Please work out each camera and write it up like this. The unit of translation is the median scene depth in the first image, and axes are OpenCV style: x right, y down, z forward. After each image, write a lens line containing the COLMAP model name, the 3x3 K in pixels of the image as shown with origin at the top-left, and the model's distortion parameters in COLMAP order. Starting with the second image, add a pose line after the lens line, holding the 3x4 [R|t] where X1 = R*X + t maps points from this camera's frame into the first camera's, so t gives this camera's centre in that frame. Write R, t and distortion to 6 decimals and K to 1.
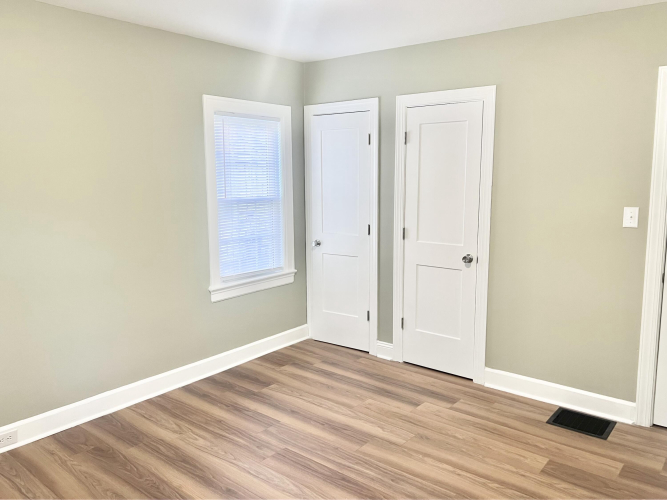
lens RADIAL K [[531.3, 0, 337.7], [0, 531.3, 247.6], [0, 0, 1]] dist [0.073945, -0.084175]
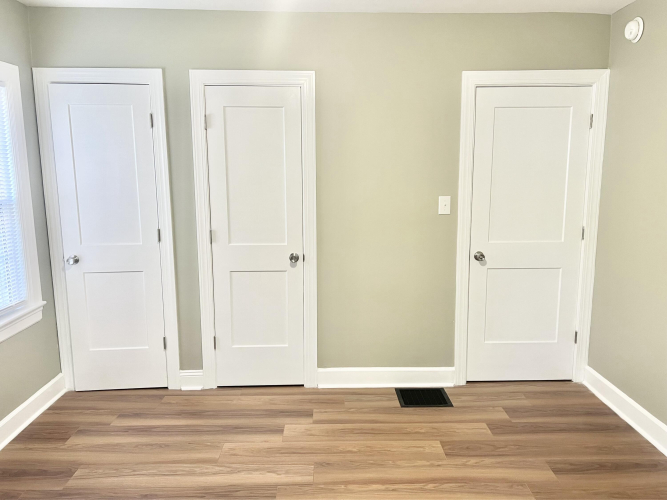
lens RADIAL K [[531.3, 0, 337.7], [0, 531.3, 247.6], [0, 0, 1]] dist [0.073945, -0.084175]
pose [[0.758116, -0.099318, 0.644512, -0.301801], [0.089329, 0.994834, 0.048228, -0.035904], [-0.645972, 0.021011, 0.763072, 0.256188]]
